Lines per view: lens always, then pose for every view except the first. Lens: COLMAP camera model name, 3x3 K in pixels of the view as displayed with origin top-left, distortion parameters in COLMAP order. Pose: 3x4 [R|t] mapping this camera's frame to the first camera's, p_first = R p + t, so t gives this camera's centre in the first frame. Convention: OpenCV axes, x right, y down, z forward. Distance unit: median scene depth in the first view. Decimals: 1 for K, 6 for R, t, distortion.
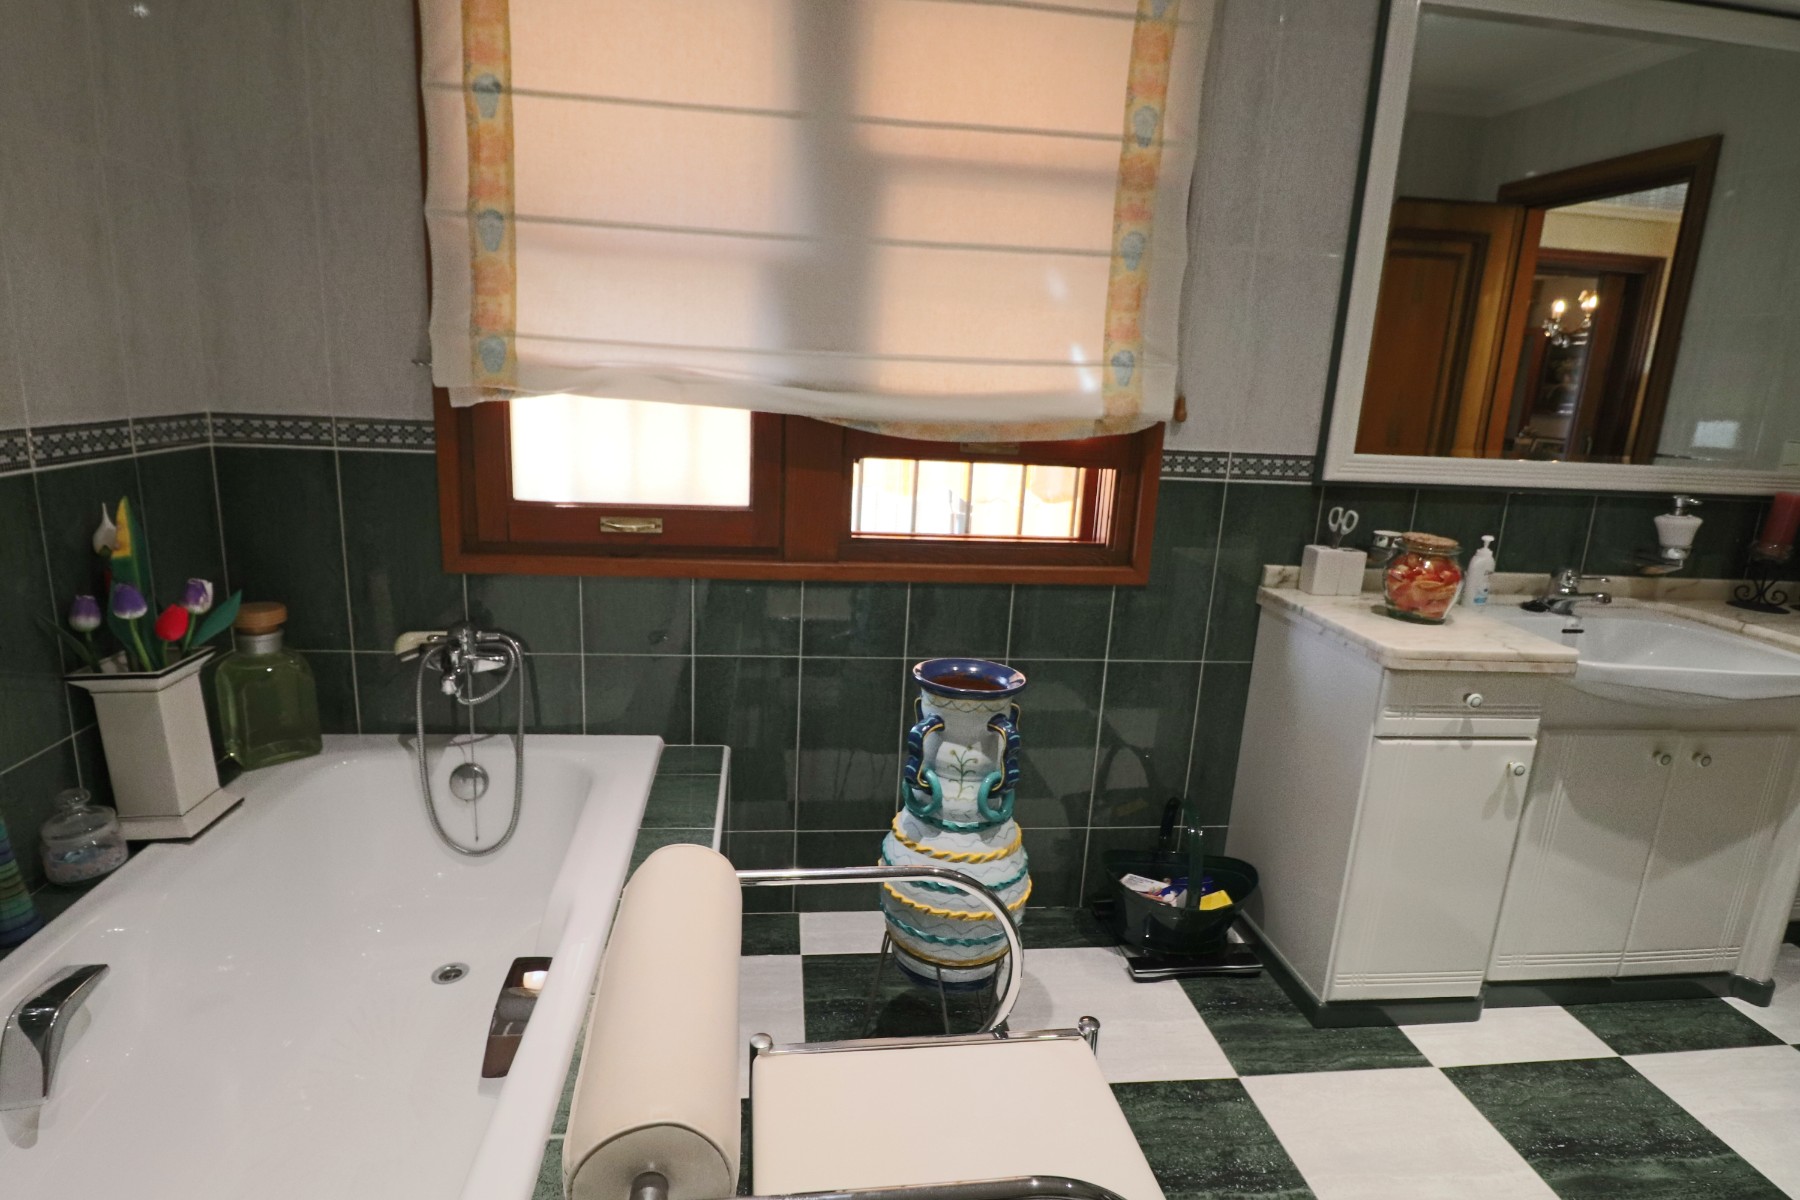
lens RADIAL K [[921.6, 0, 897.2], [0, 921.6, 581.3], [0, 0, 1]] dist [-0.005159, -0.009536]
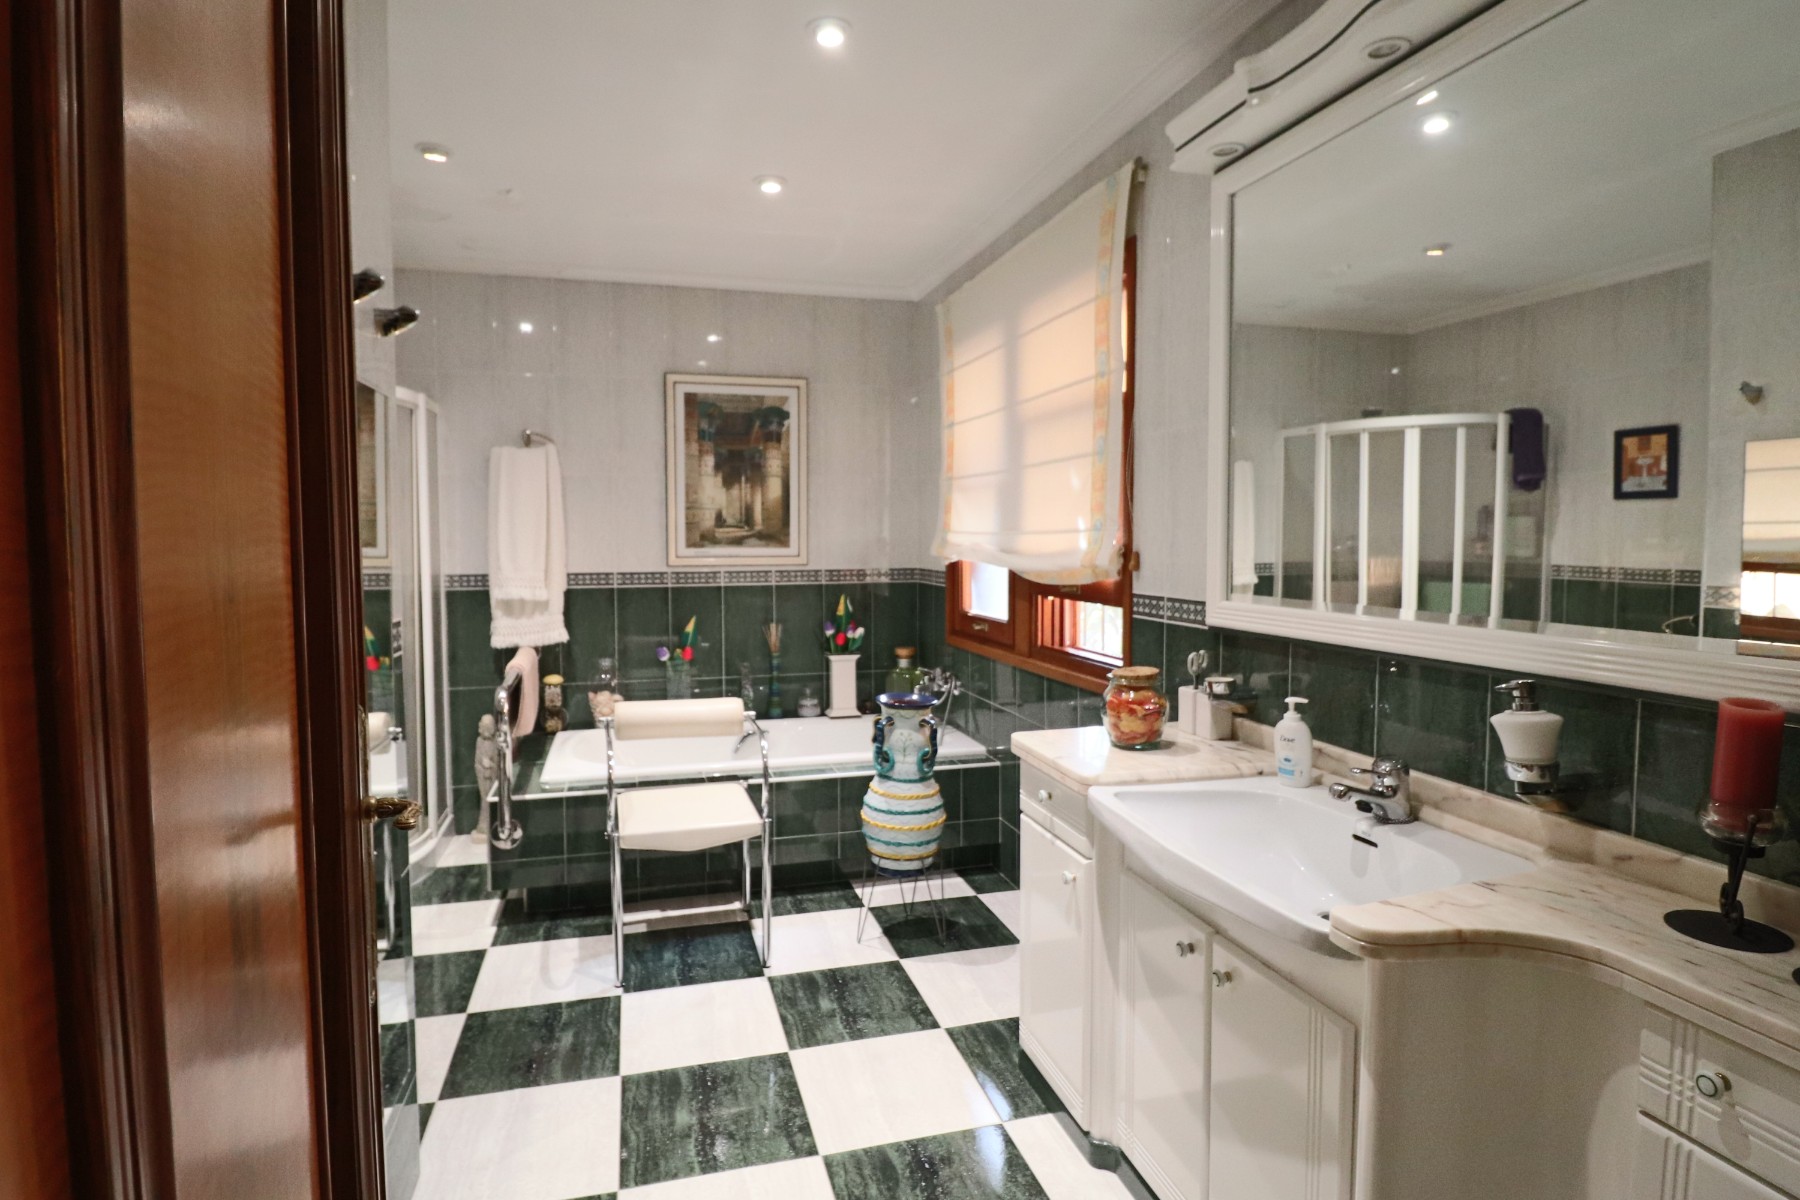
lens RADIAL K [[921.6, 0, 896.3], [0, 921.6, 596.0], [0, 0, 1]] dist [-0.005159, -0.009536]
pose [[0.169278, 0.019105, -0.985383, 1.460039], [-0.217588, 0.975866, -0.018459, -0.045810], [0.961249, 0.217532, 0.169349, 0.475761]]
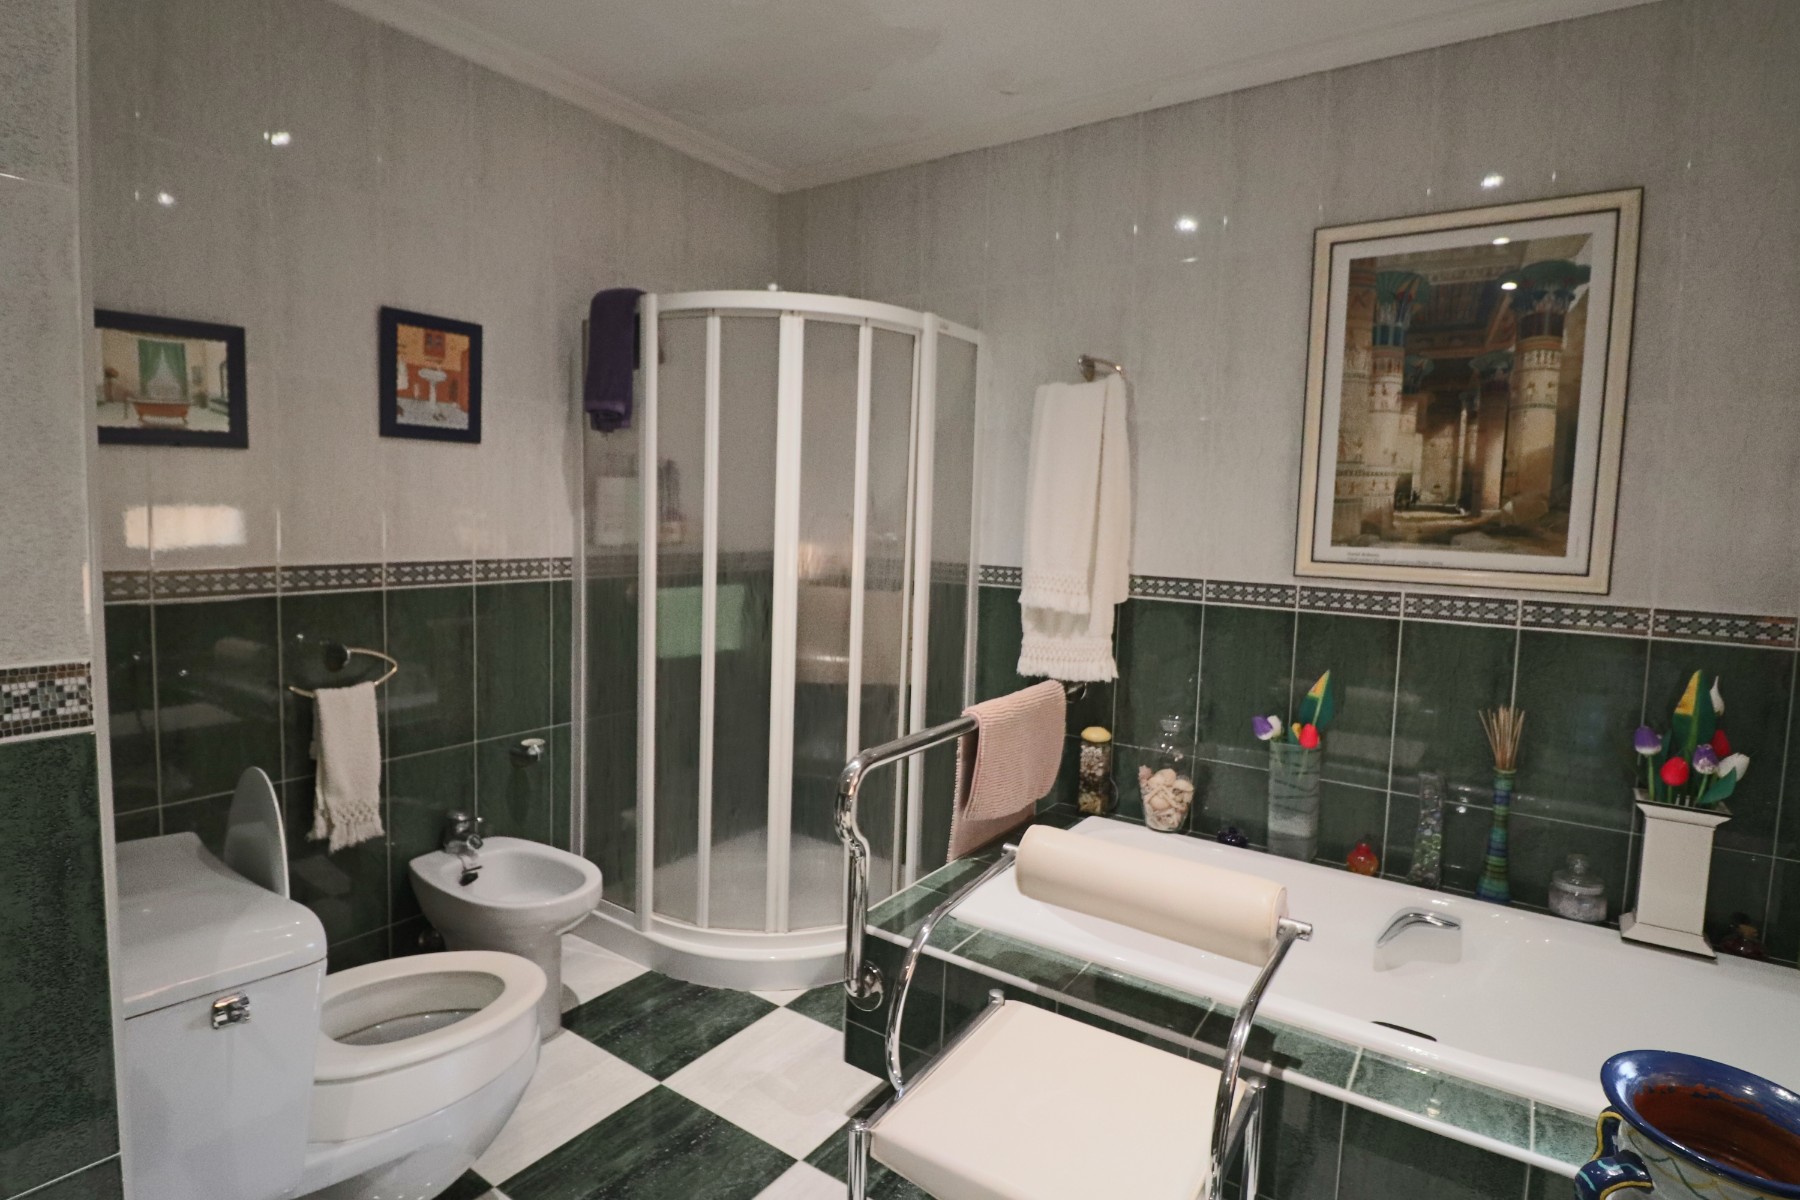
lens RADIAL K [[921.6, 0, 900.0], [0, 921.6, 587.6], [0, 0, 1]] dist [-0.005159, -0.009536]
pose [[-0.669184, -0.008035, -0.743053, 0.577077], [-0.230695, 0.952780, 0.197458, -0.135489], [0.706380, 0.303554, -0.639439, 0.708164]]
